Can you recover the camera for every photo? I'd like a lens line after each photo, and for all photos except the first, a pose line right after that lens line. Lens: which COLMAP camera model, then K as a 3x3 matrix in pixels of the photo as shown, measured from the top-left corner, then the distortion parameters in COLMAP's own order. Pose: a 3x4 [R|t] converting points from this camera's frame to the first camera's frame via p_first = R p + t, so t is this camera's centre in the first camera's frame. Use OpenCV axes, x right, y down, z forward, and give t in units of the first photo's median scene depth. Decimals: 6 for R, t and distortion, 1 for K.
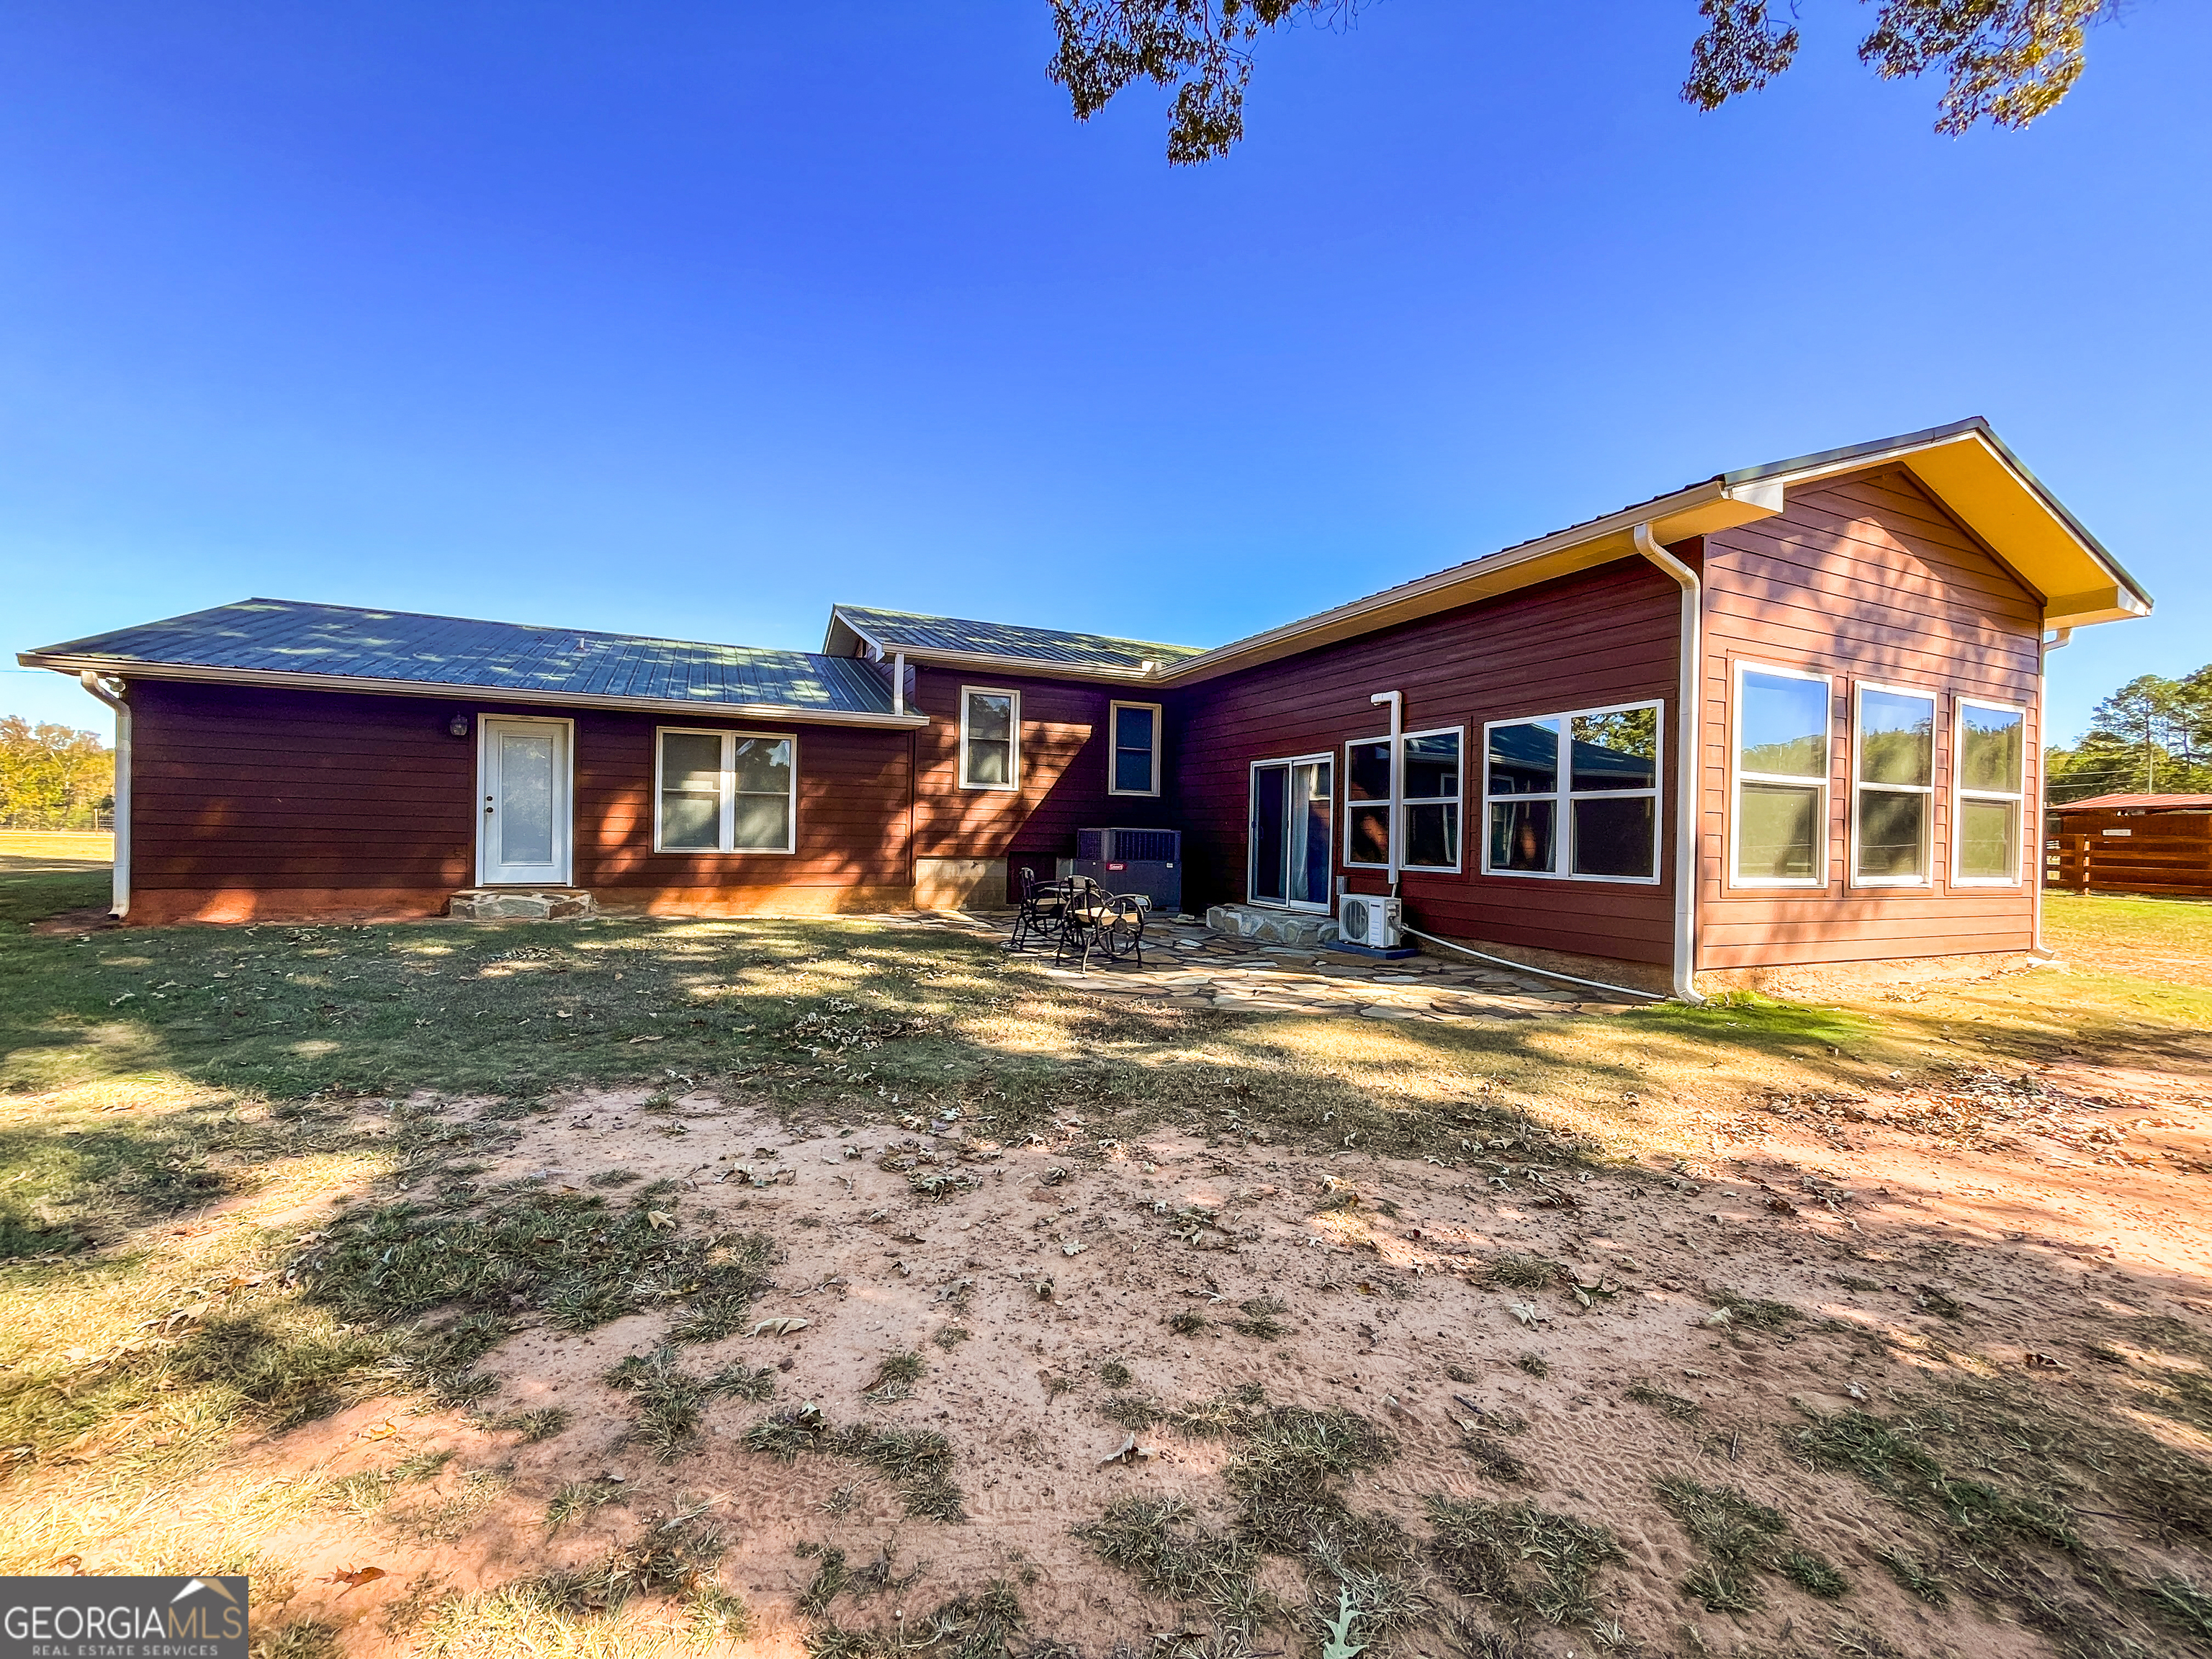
lens RADIAL K [[897.6, 0, 1109.0], [0, 897.6, 835.8], [0, 0, 1]] dist [-0.001241, -0.000112]
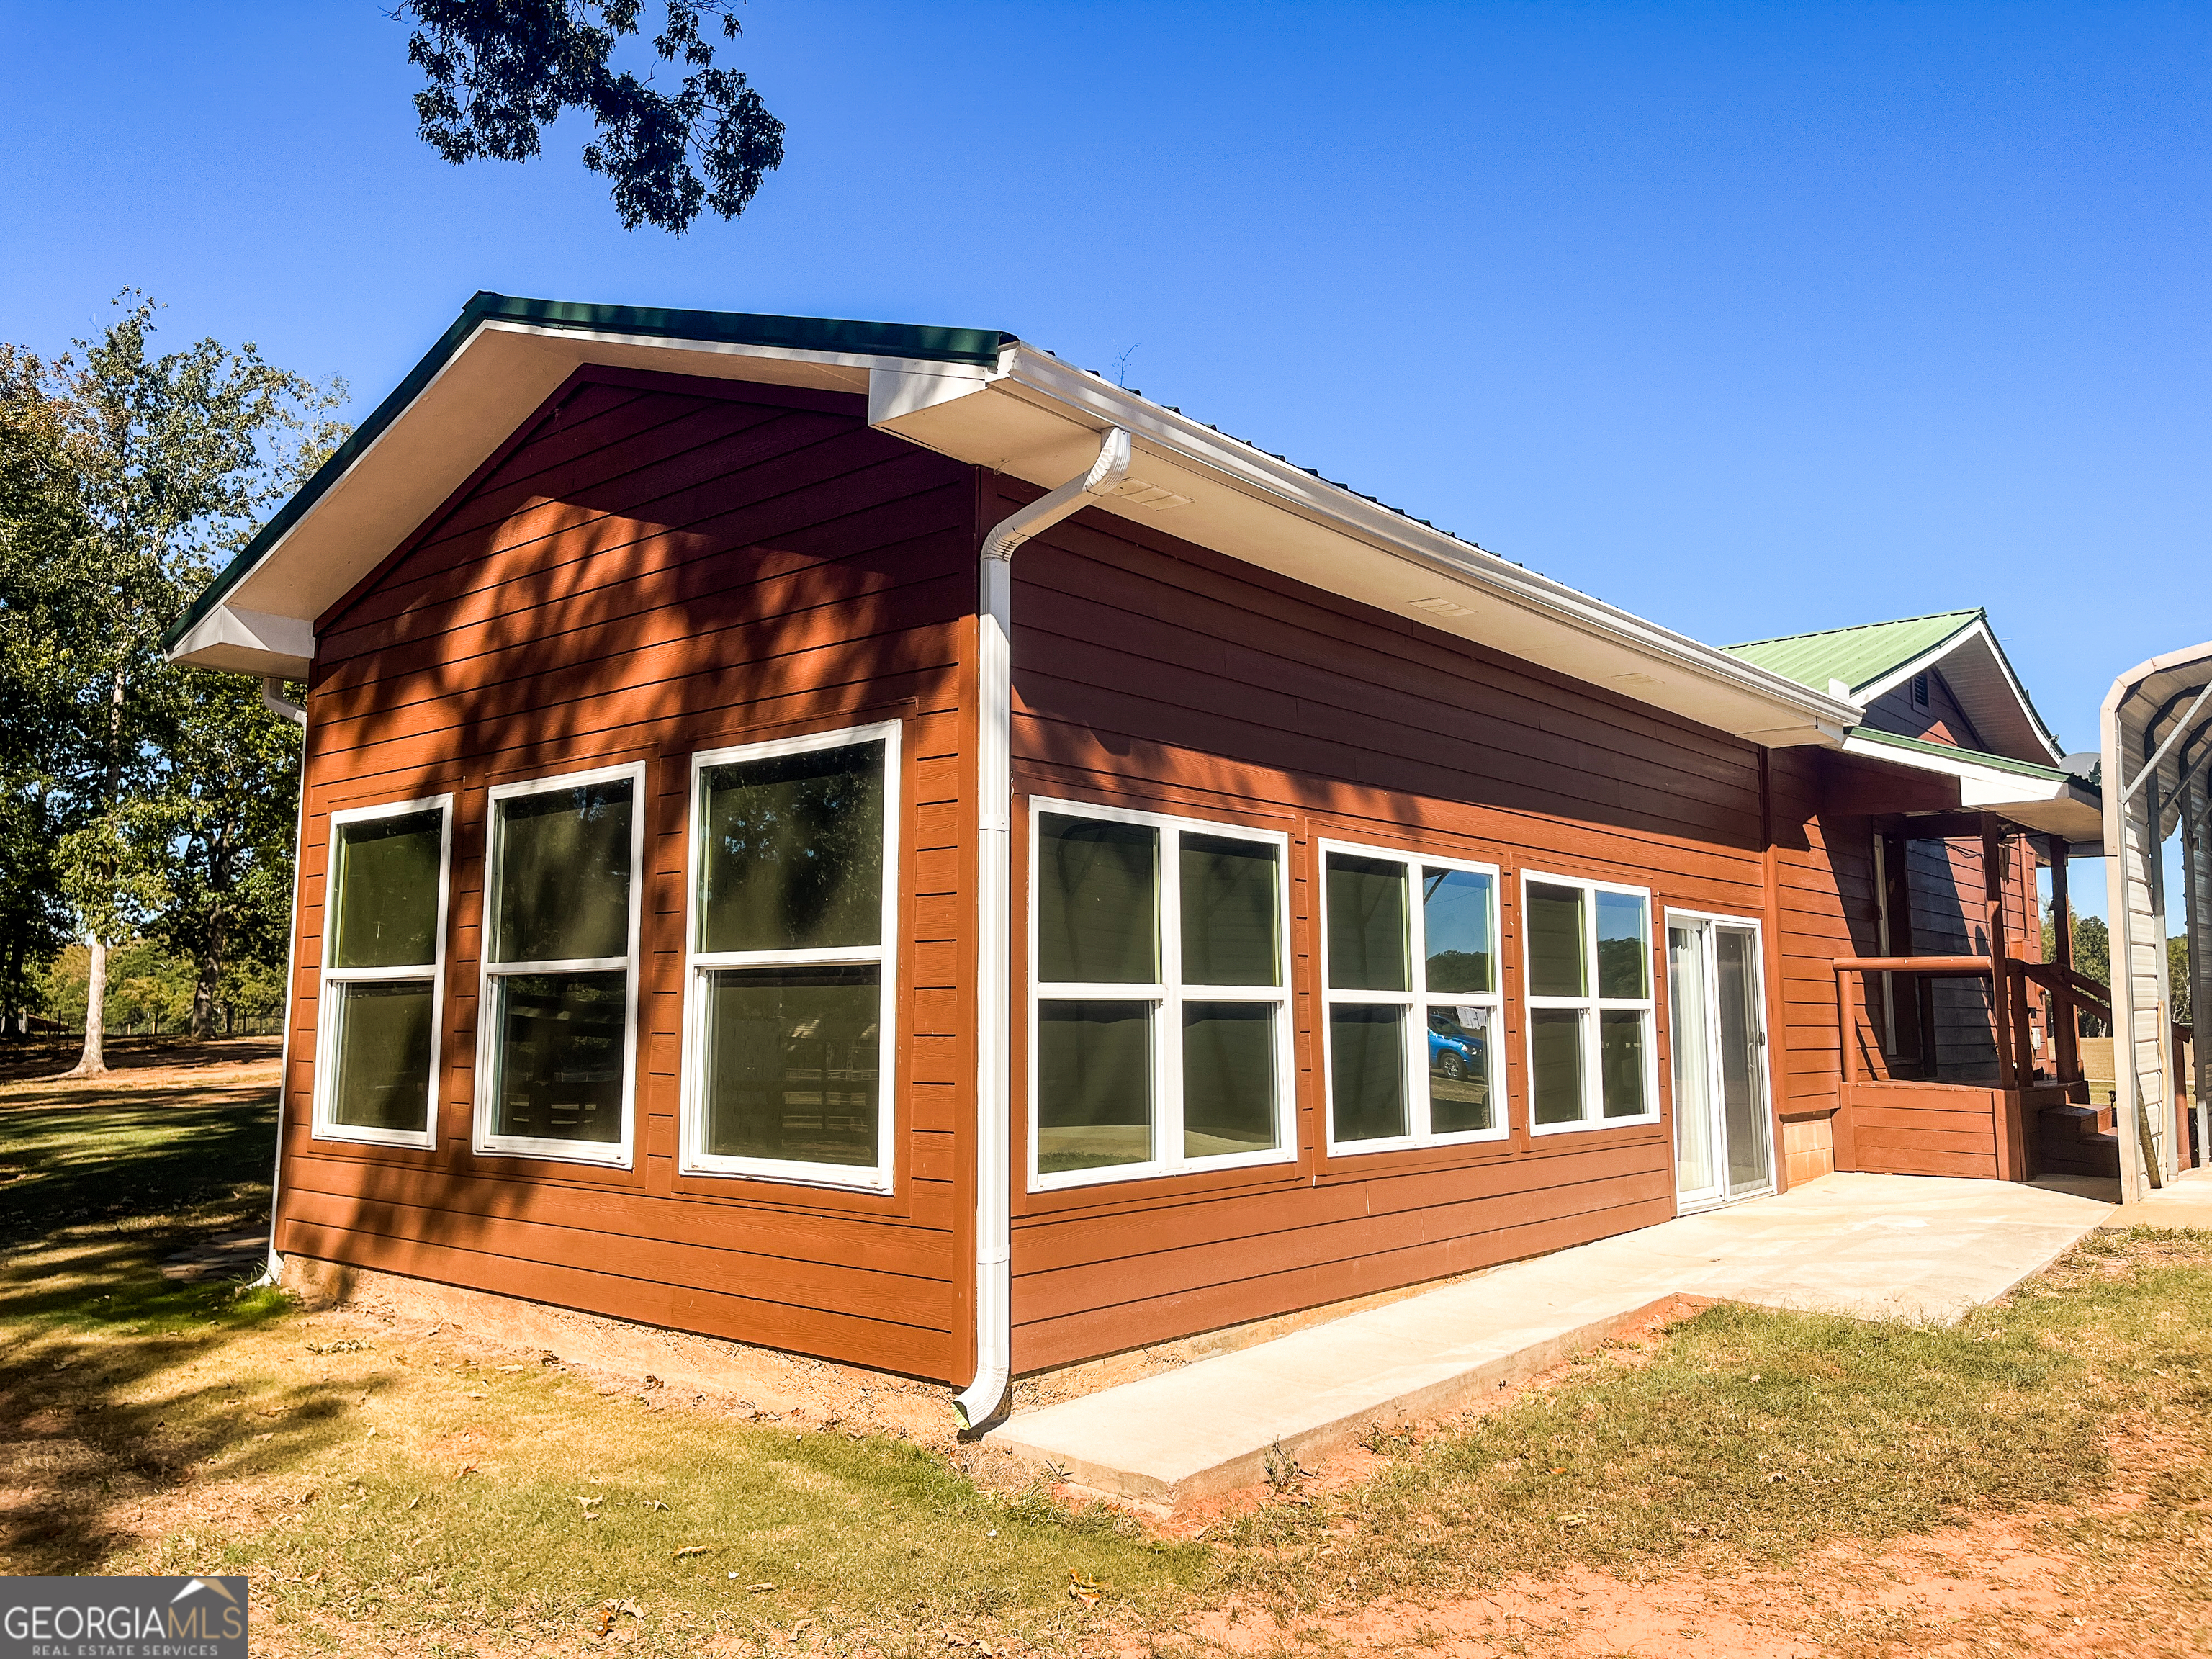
lens RADIAL K [[1658.9, 0, 1110.3], [0, 1658.9, 827.1], [0, 0, 1]] dist [-0.002453, -0.001366]
pose [[0.439618, -0.128016, -0.889015, 1.941115], [0.009901, 0.990421, -0.137722, 0.001655], [0.898130, 0.051743, 0.436675, 0.889260]]
